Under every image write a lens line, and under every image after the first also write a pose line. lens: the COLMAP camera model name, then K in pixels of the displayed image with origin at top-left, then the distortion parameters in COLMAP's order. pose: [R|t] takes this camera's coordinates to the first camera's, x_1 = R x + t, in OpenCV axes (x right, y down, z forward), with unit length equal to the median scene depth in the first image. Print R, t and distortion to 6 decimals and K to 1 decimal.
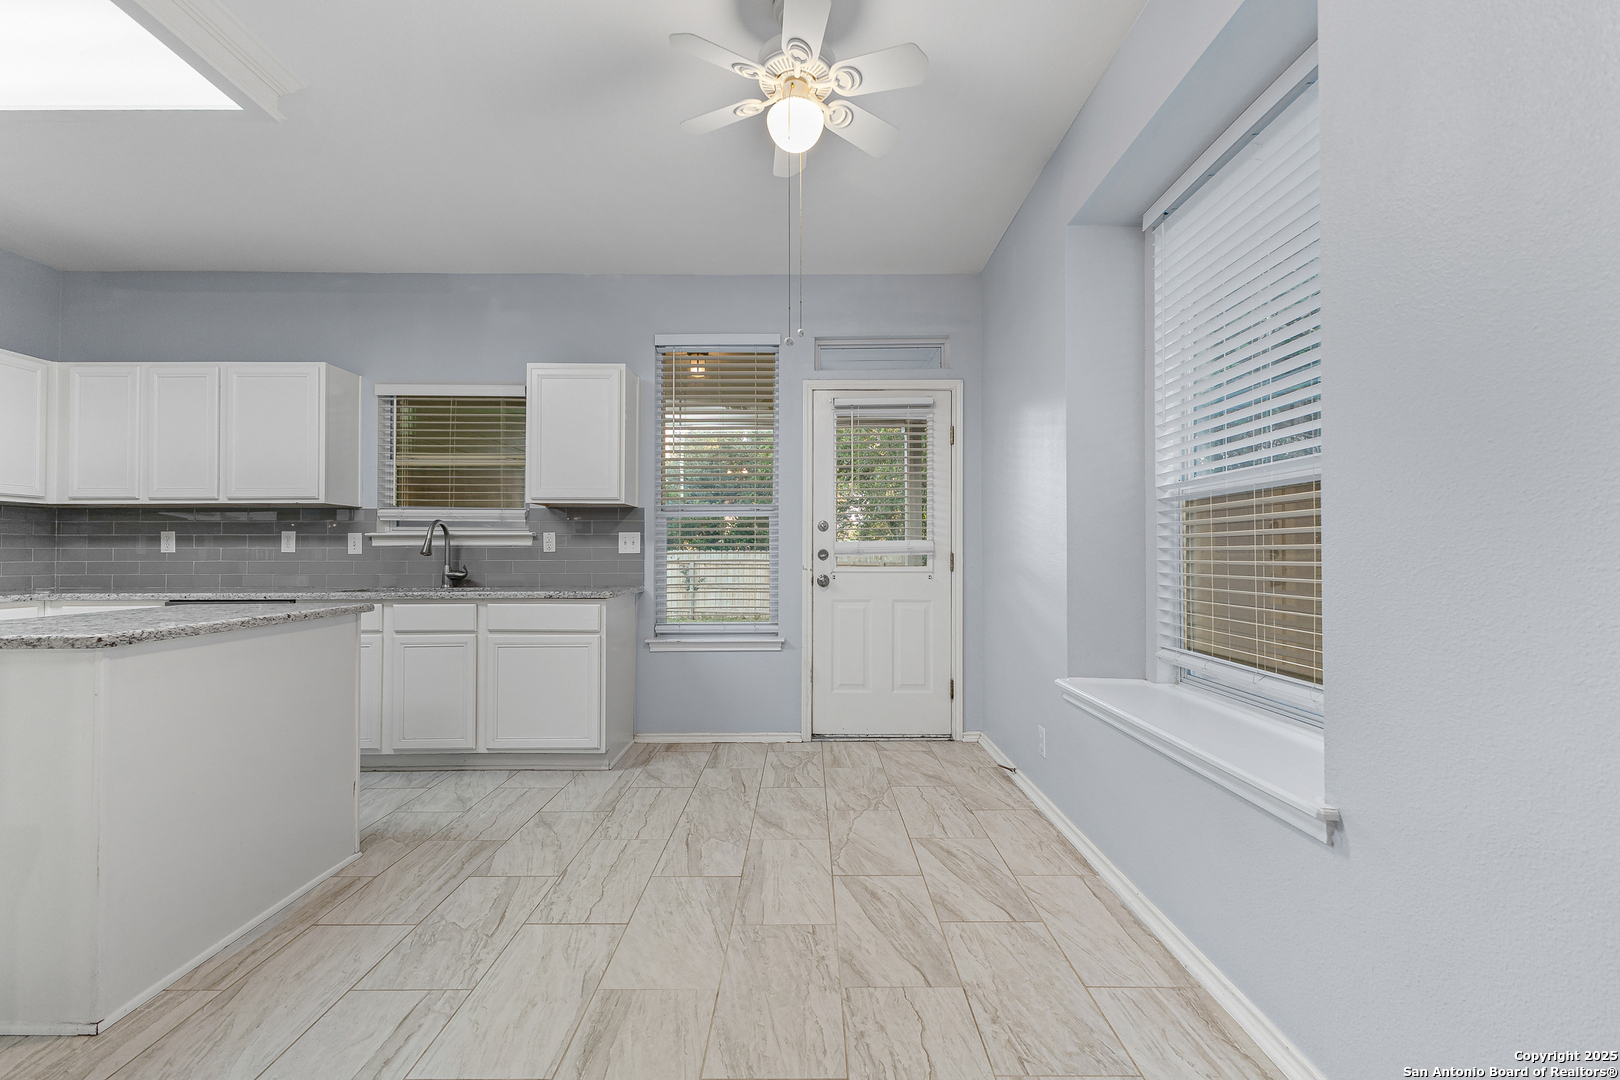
lens RADIAL K [[723.7, 0, 809.9], [0, 723.7, 546.3], [0, 0, 1]] dist [0.004207, 0.000469]
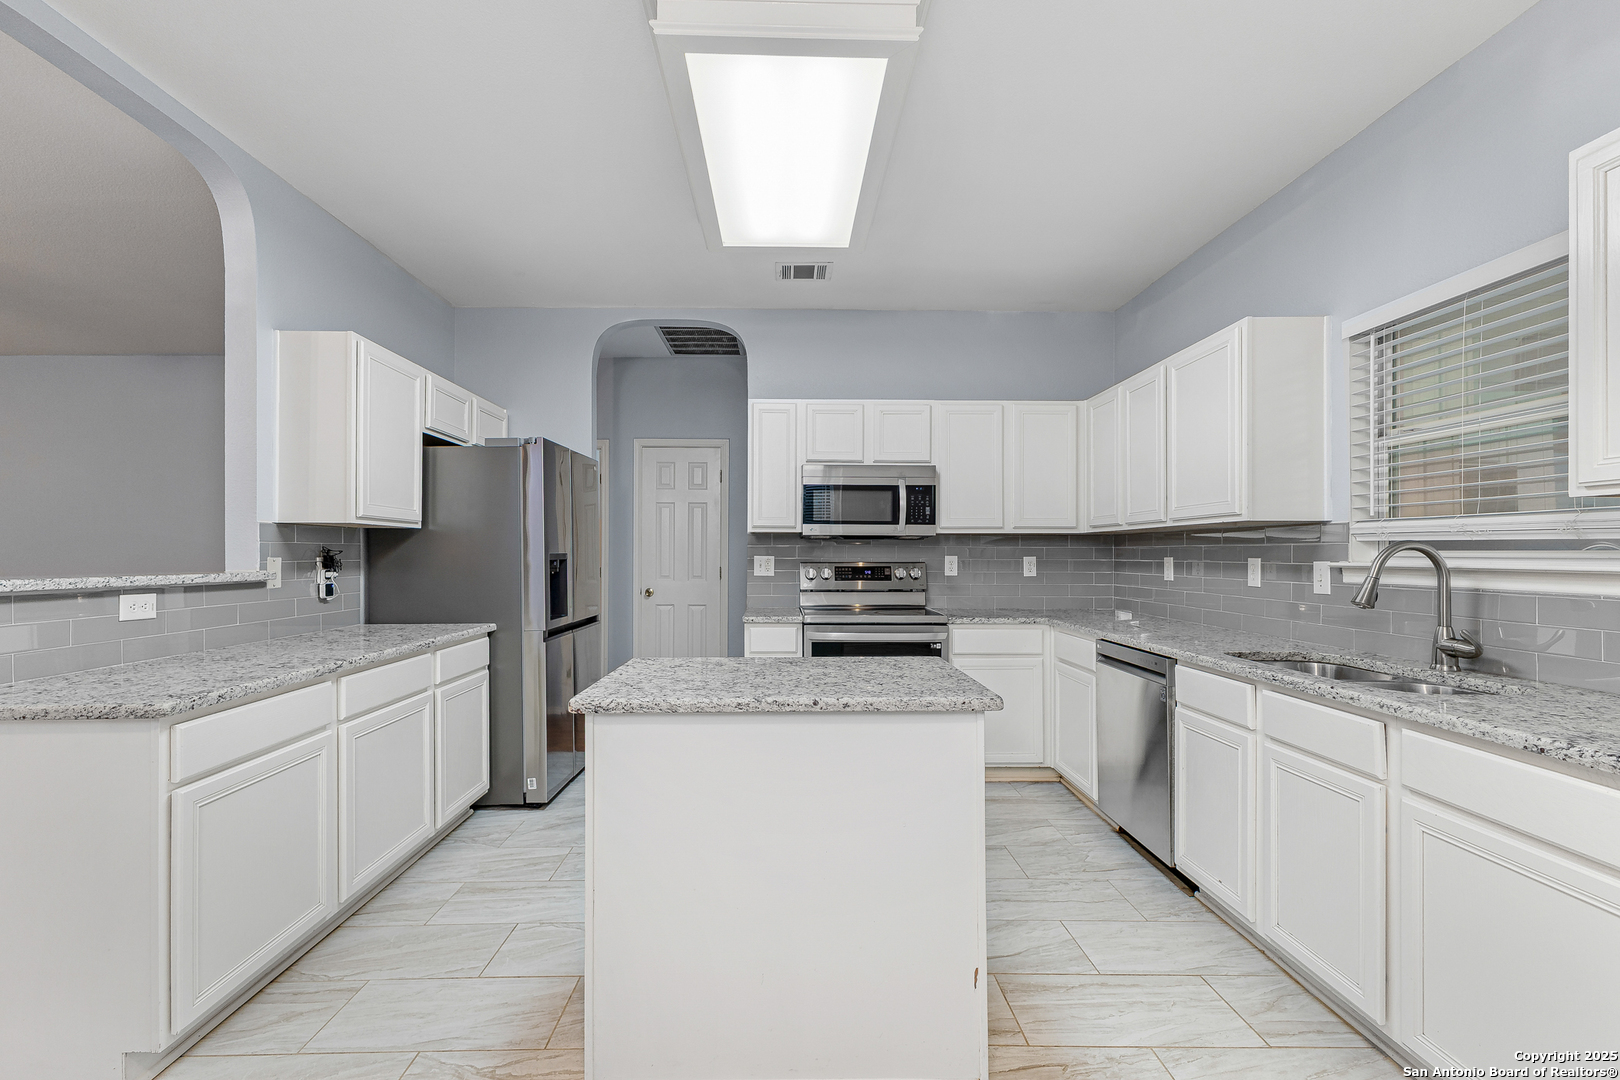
lens RADIAL K [[723.7, 0, 805.6], [0, 723.7, 543.5], [0, 0, 1]] dist [0.004207, 0.000469]
pose [[0.011711, -0.011214, -0.999869, 0.014929], [0.011638, 0.999871, -0.011077, -0.032484], [0.999864, -0.011507, 0.011840, 0.534740]]
